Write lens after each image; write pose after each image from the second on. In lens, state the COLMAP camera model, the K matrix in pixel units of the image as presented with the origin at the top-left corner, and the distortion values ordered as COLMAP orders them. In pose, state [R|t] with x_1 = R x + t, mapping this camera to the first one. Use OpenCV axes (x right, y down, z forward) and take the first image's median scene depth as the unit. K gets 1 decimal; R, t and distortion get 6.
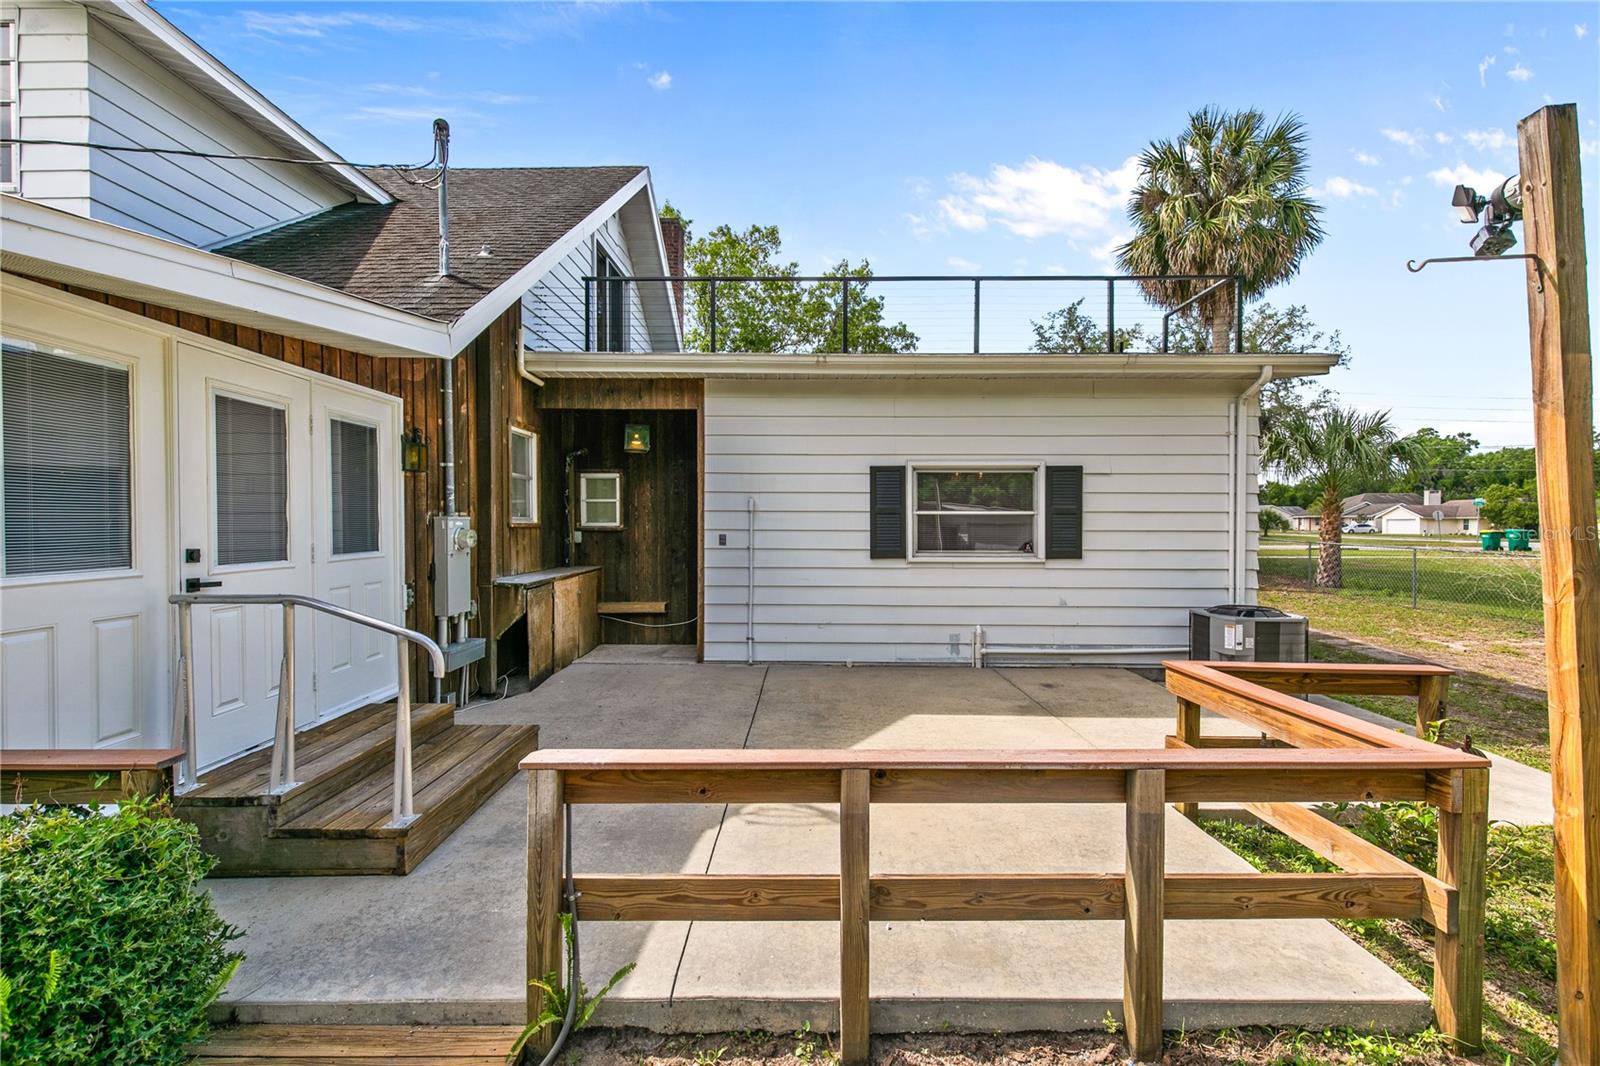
lens RADIAL K [[712.3, 0, 804.6], [0, 712.3, 535.8], [0, 0, 1]] dist [0.000863, 0.000035]
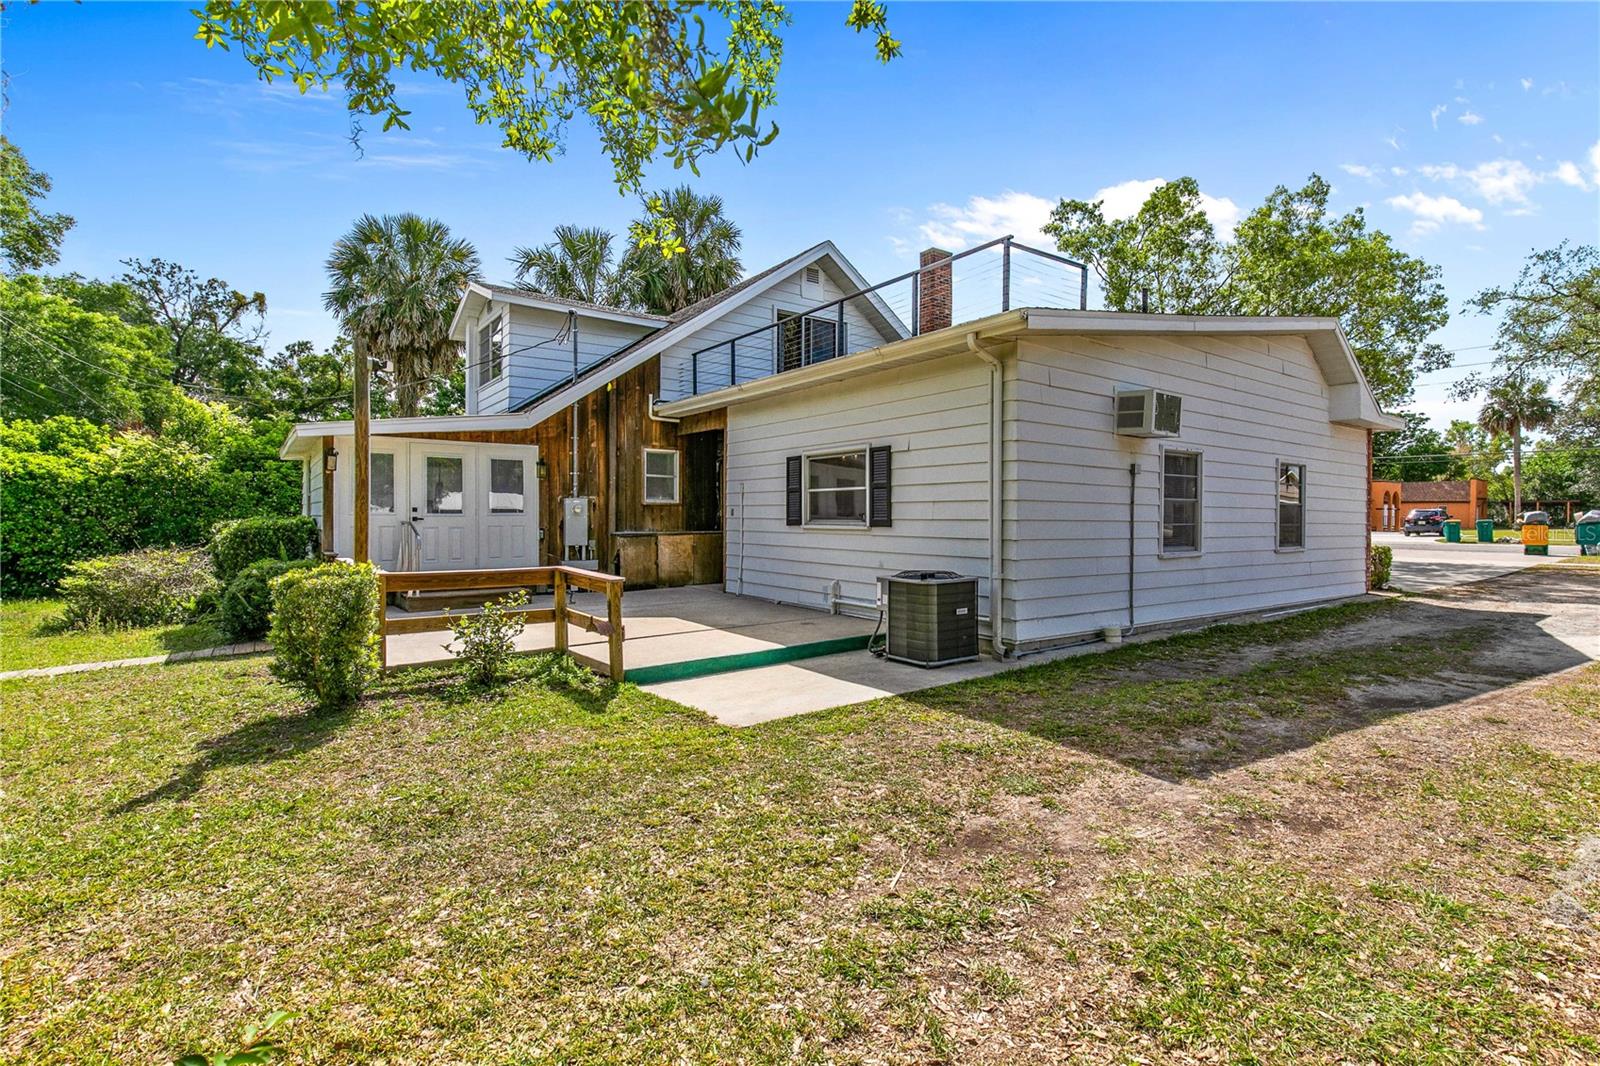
lens RADIAL K [[748.3, 0, 810.9], [0, 748.3, 525.6], [0, 0, 1]] dist [0.002567, 0.000213]
pose [[0.605009, 0.008142, -0.796177, 1.256562], [-0.016092, 0.999869, -0.002003, 0.034258], [0.796056, 0.014024, 0.605061, 0.176898]]
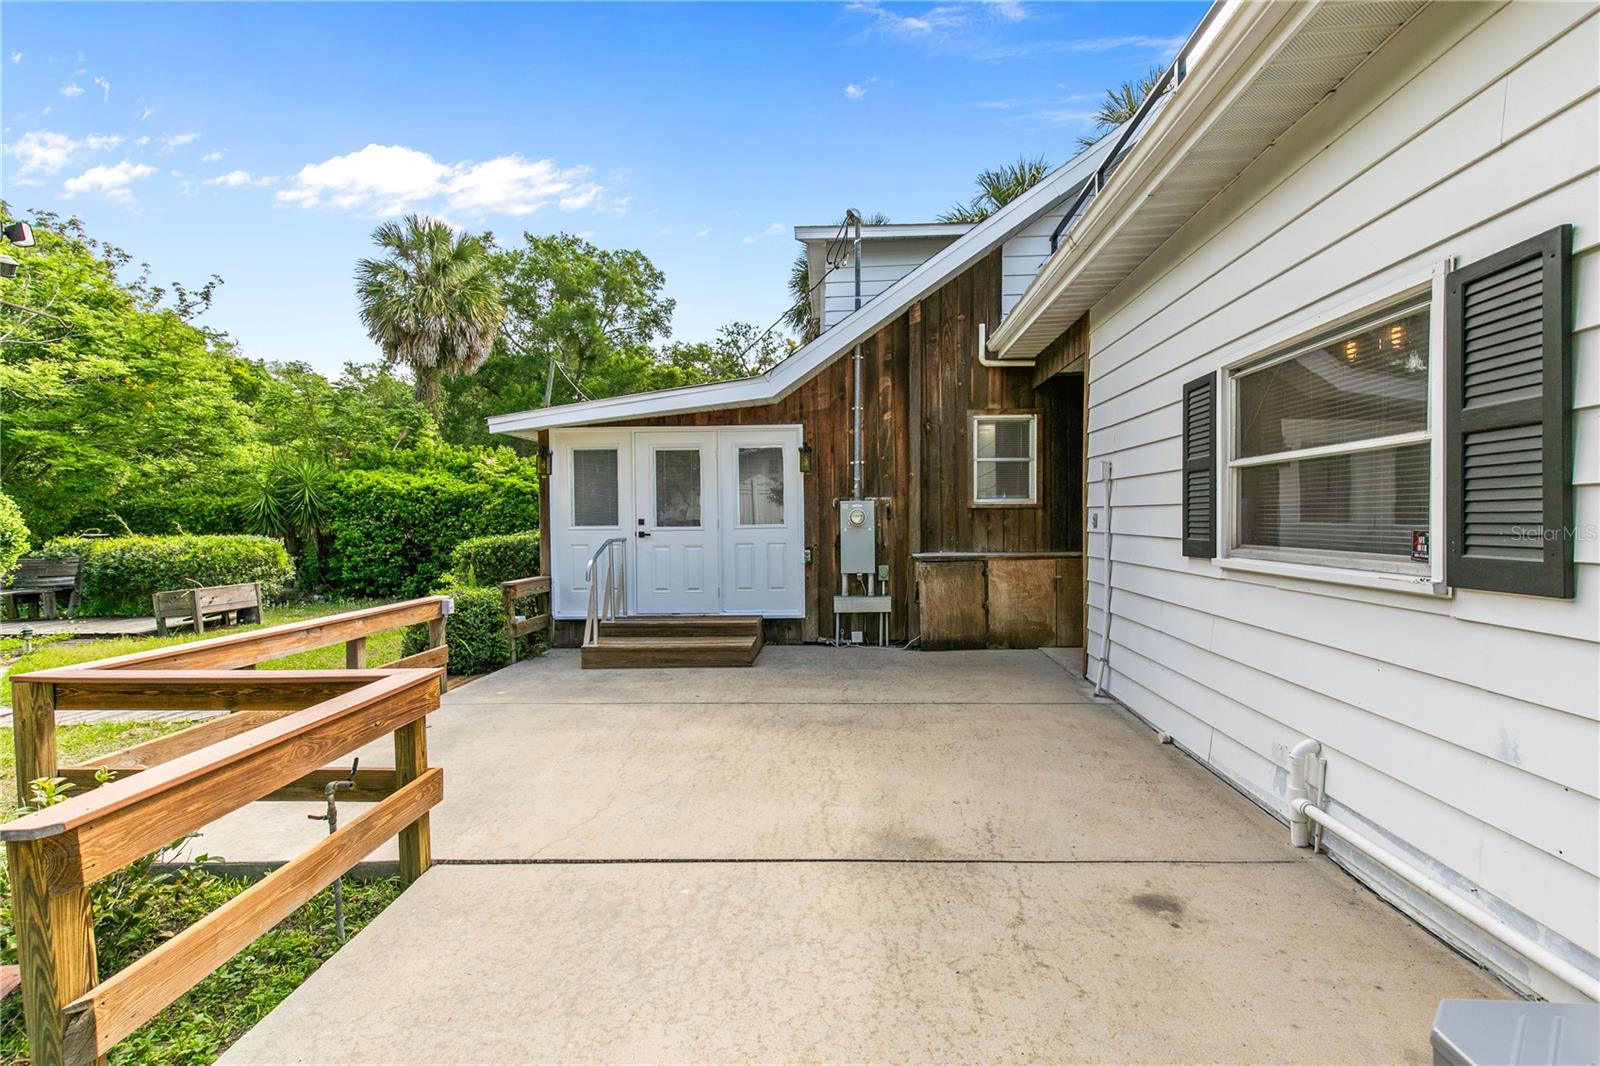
lens RADIAL K [[710.5, 0, 809.4], [0, 710.5, 536.5], [0, 0, 1]] dist [0.004731, -0.000308]
pose [[-0.048845, 0.022614, -0.998550, 0.648040], [-0.009074, 0.999692, 0.023084, 0.007361], [0.998765, 0.010188, -0.048624, 0.744683]]
